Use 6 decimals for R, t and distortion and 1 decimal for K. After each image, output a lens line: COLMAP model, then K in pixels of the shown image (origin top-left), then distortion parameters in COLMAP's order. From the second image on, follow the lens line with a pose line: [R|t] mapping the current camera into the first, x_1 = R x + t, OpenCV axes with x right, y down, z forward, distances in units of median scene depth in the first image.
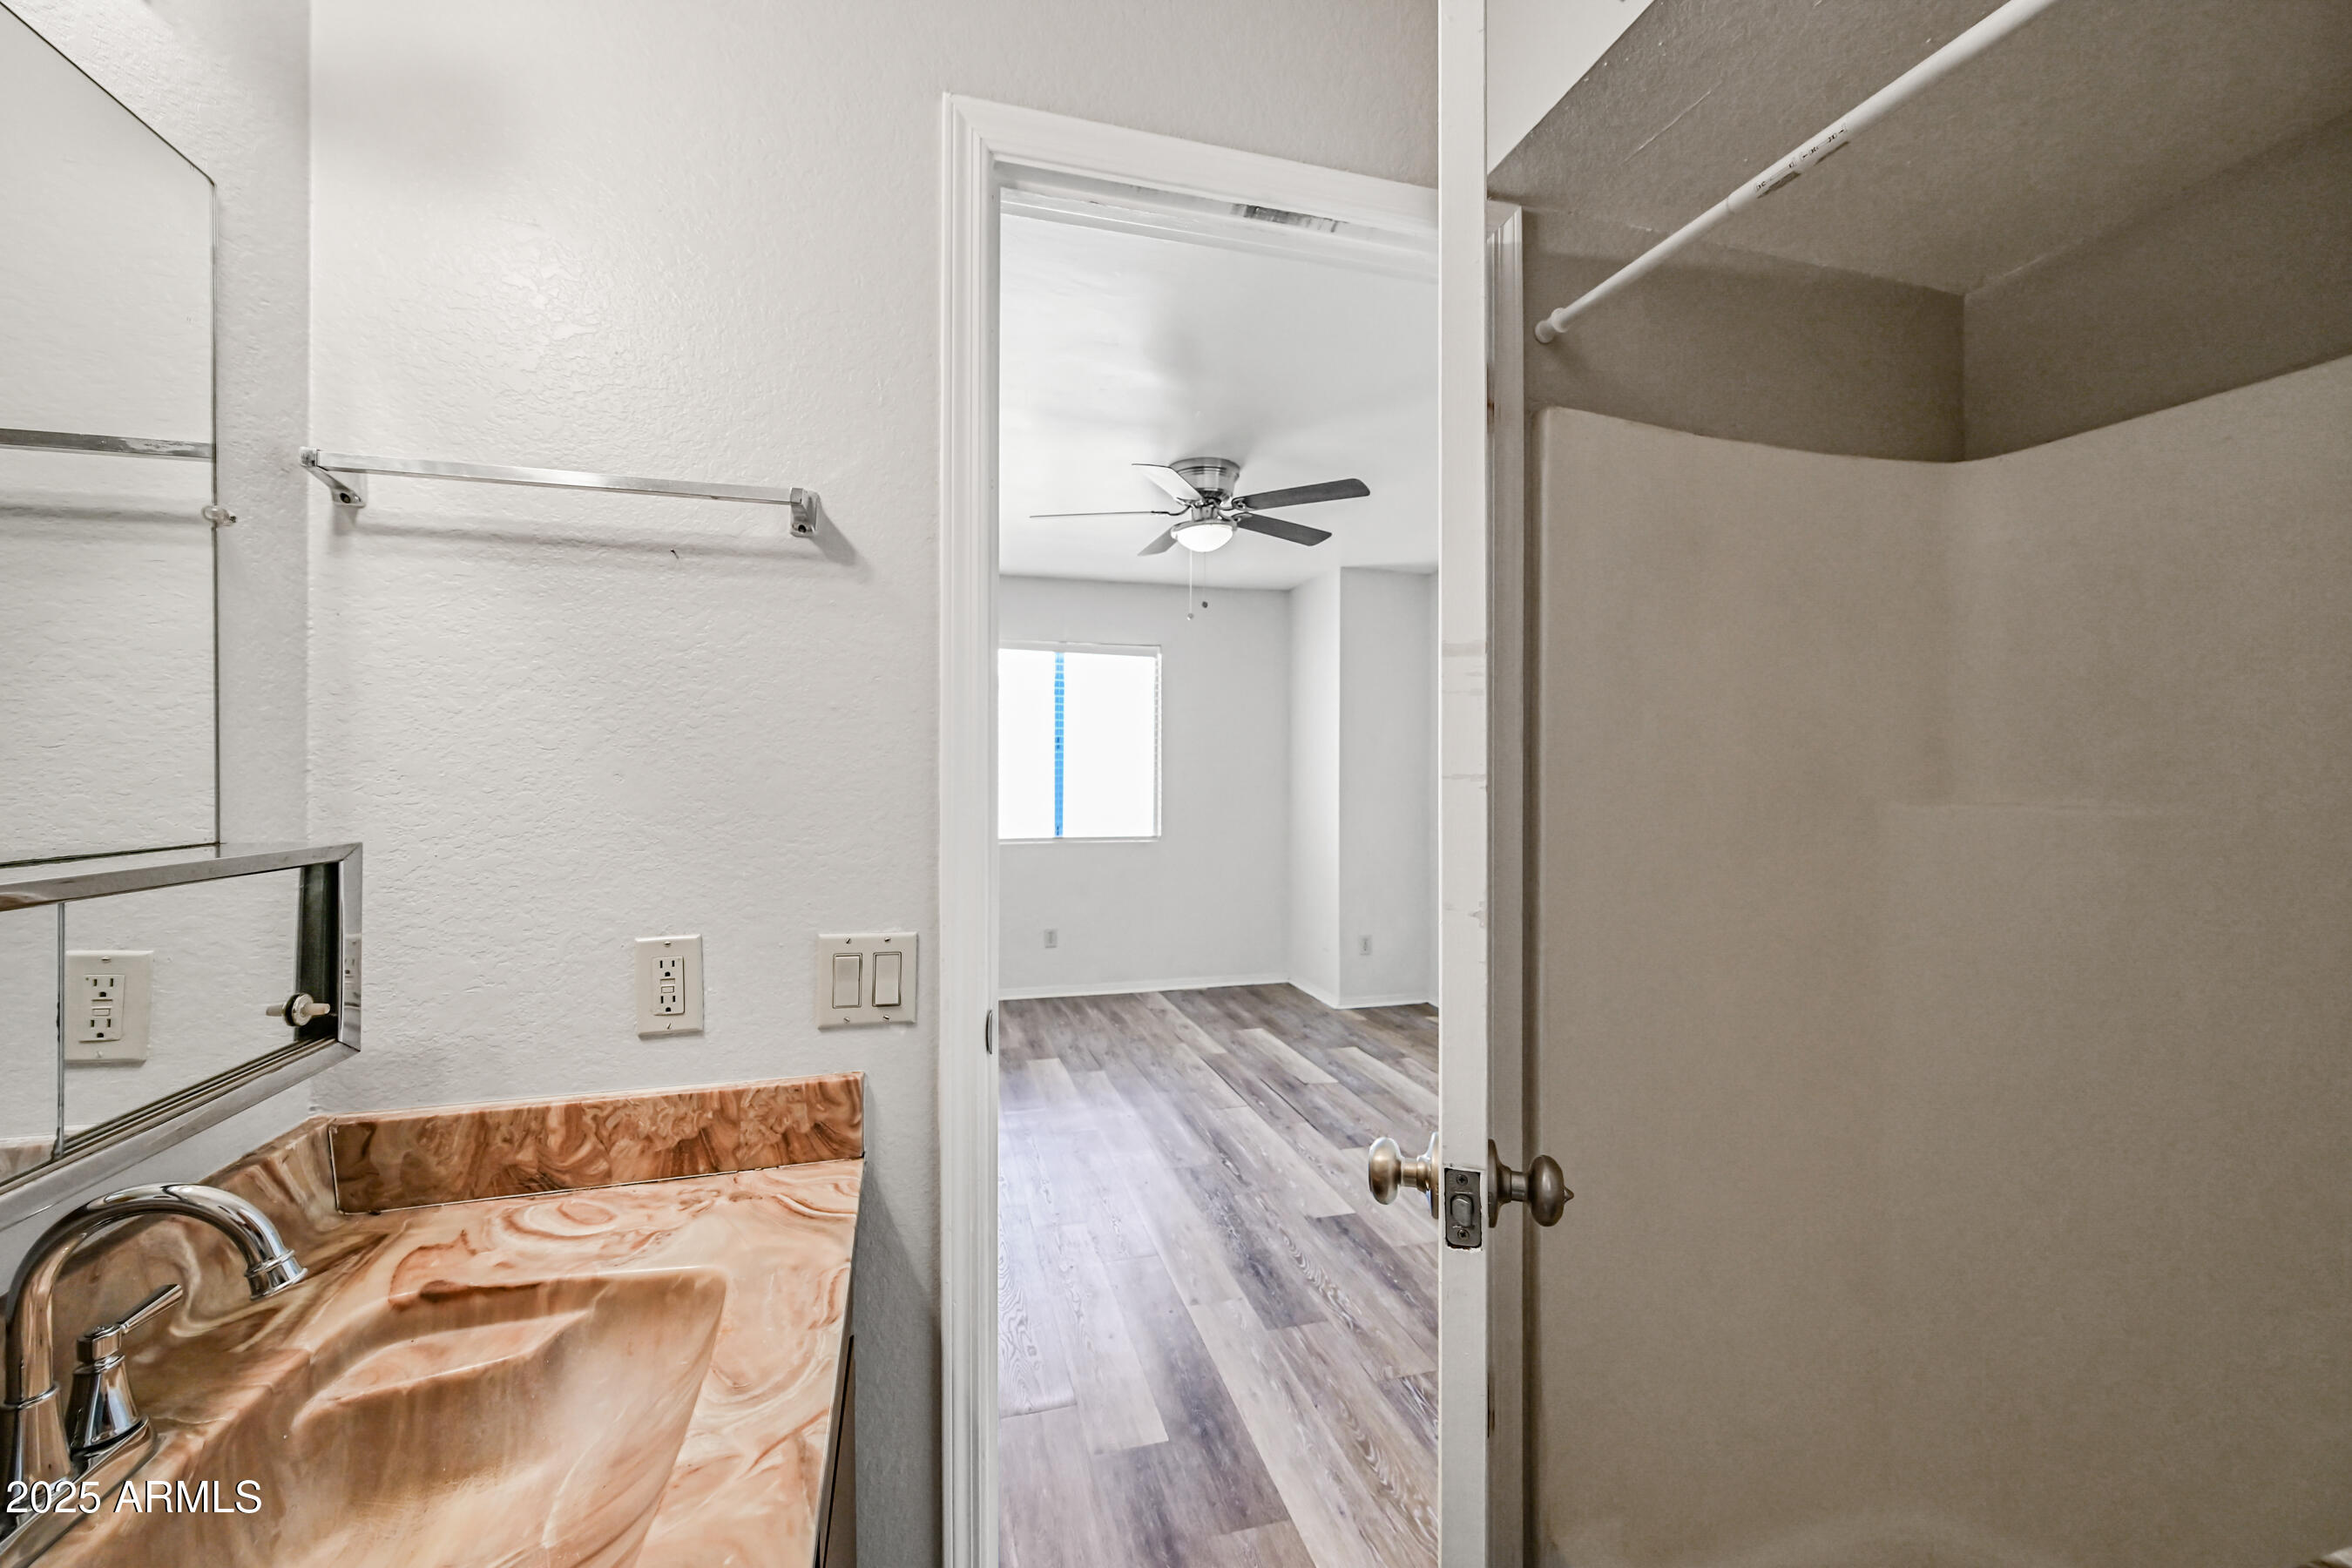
lens RADIAL K [[937.7, 0, 1176.0], [0, 937.7, 784.0], [0, 0, 1]] dist [-0.000325, -0.000051]
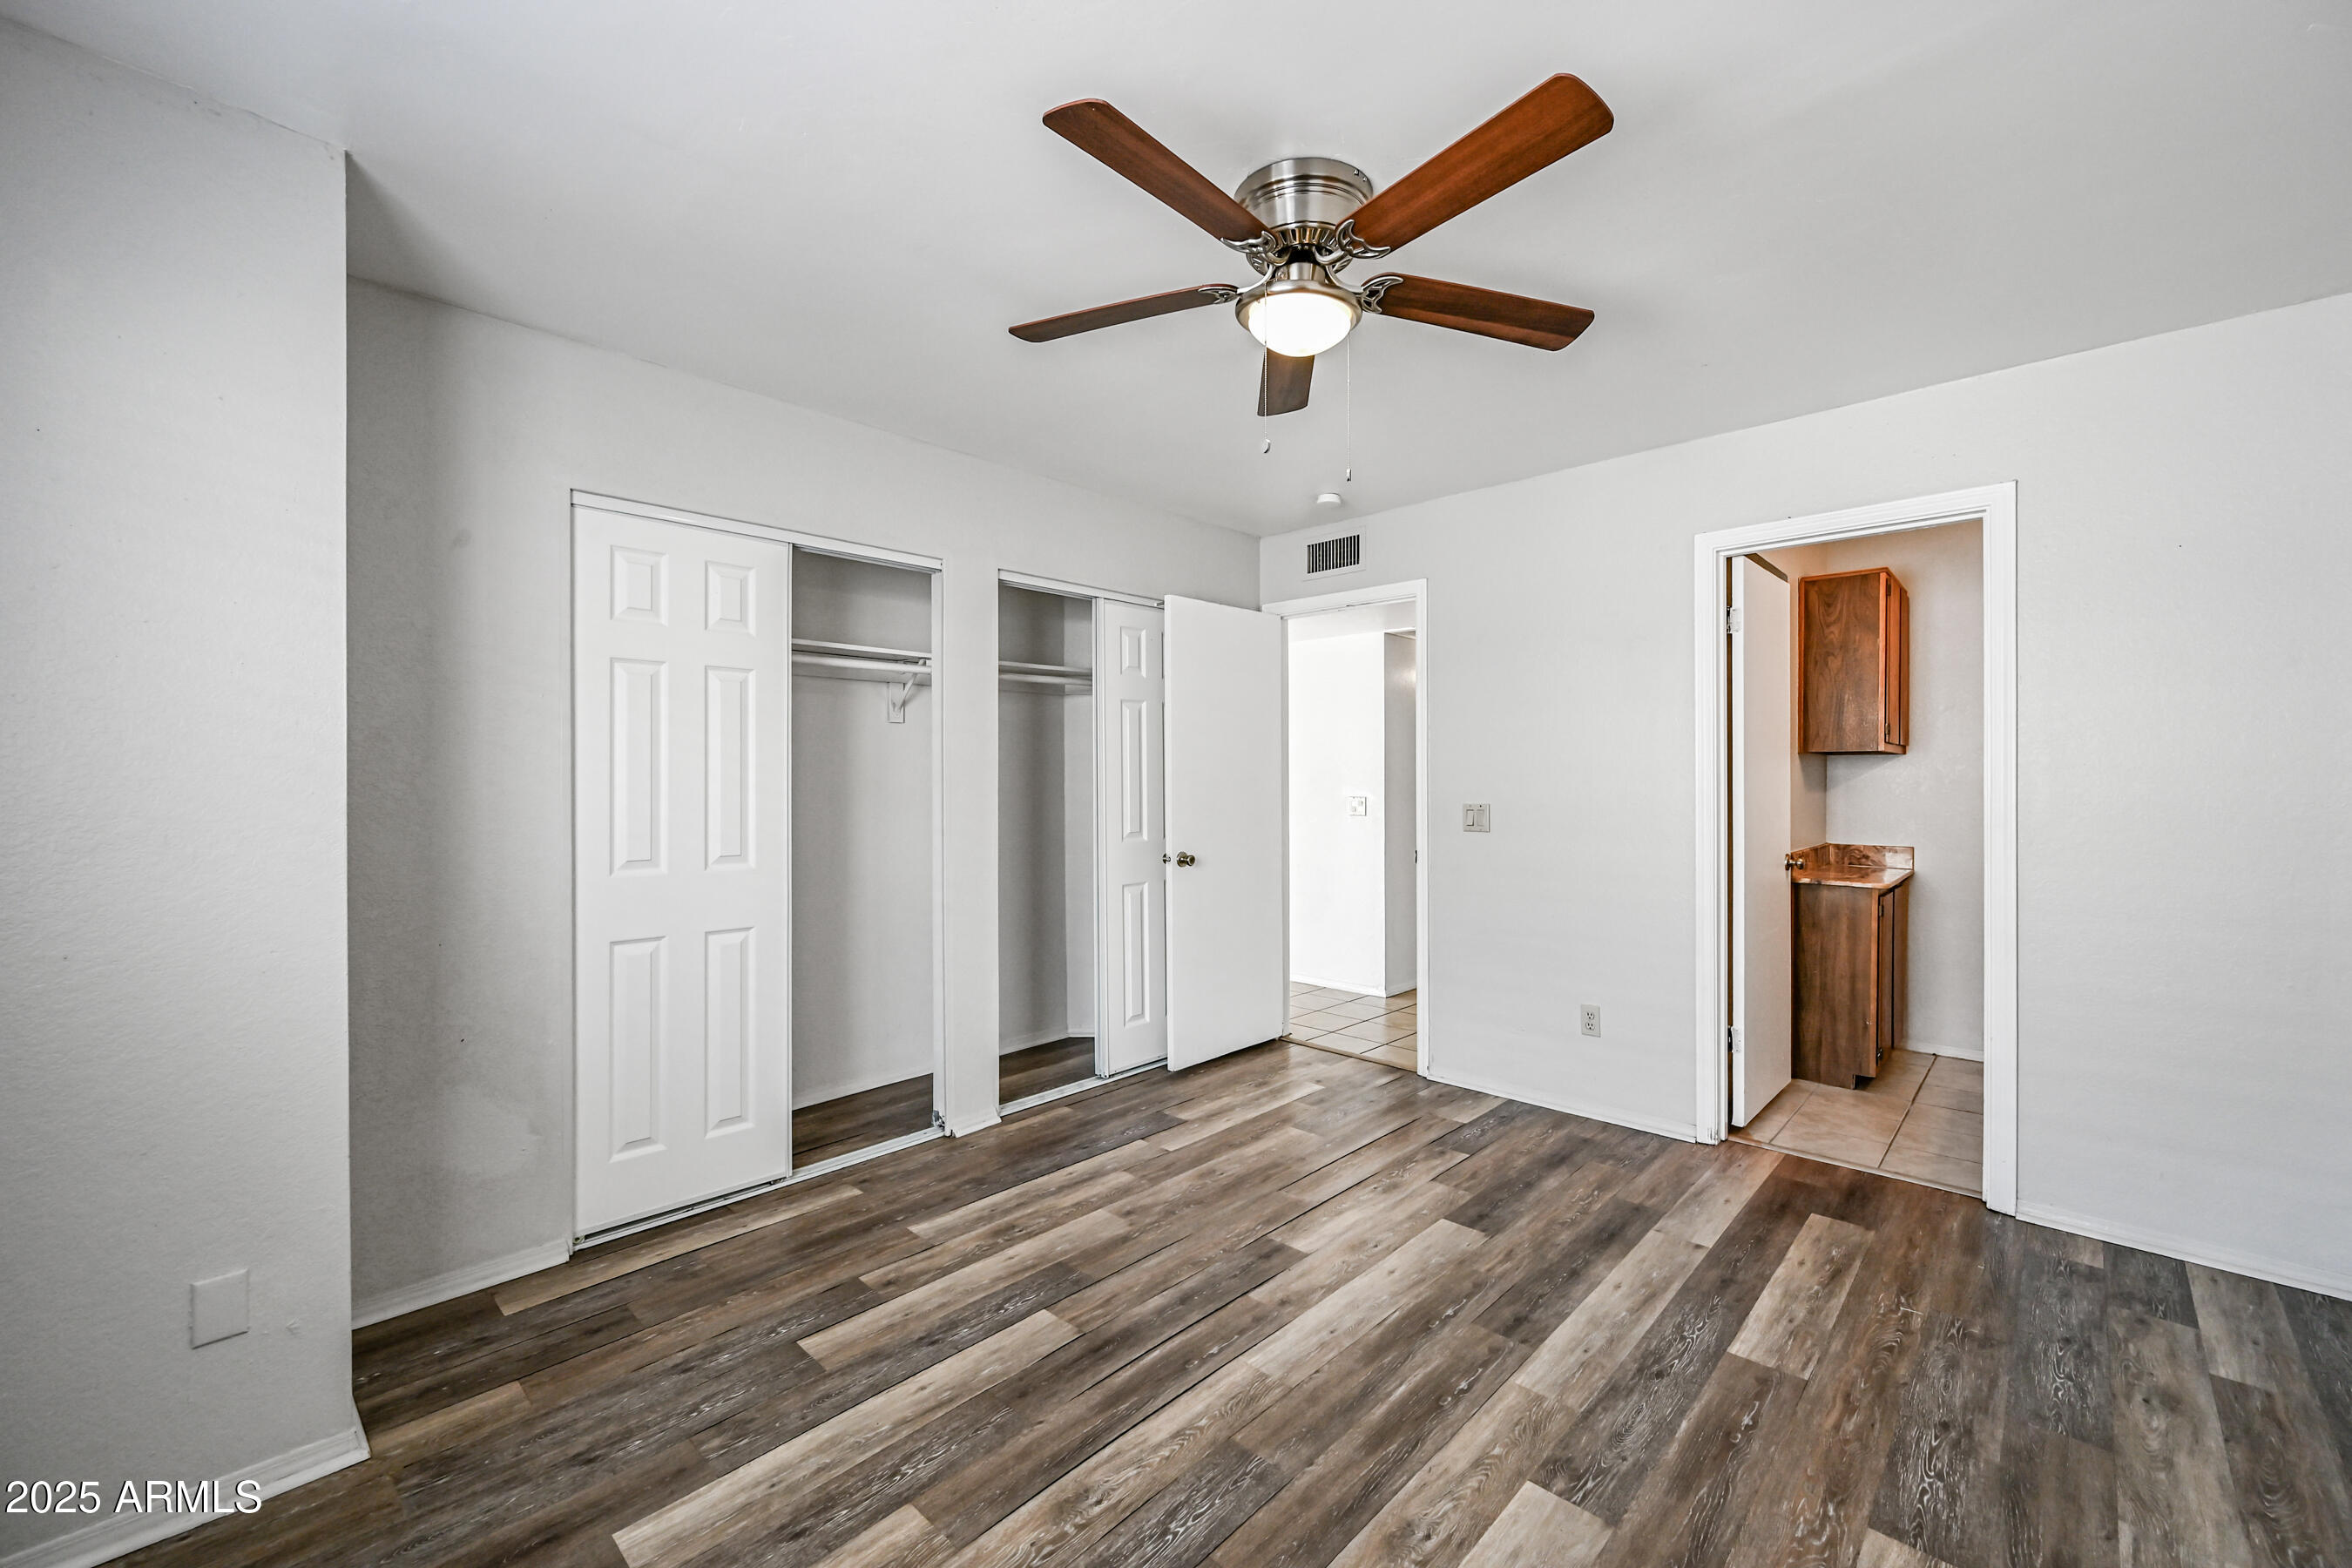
lens RADIAL K [[948.7, 0, 1185.4], [0, 948.7, 774.4], [0, 0, 1]] dist [0.000034, 0.000105]
pose [[-0.520376, 0.001603, 0.853936, -0.331409], [0.003024, 0.999995, -0.000035, -0.006849], [-0.853932, 0.002564, -0.520379, 1.114089]]
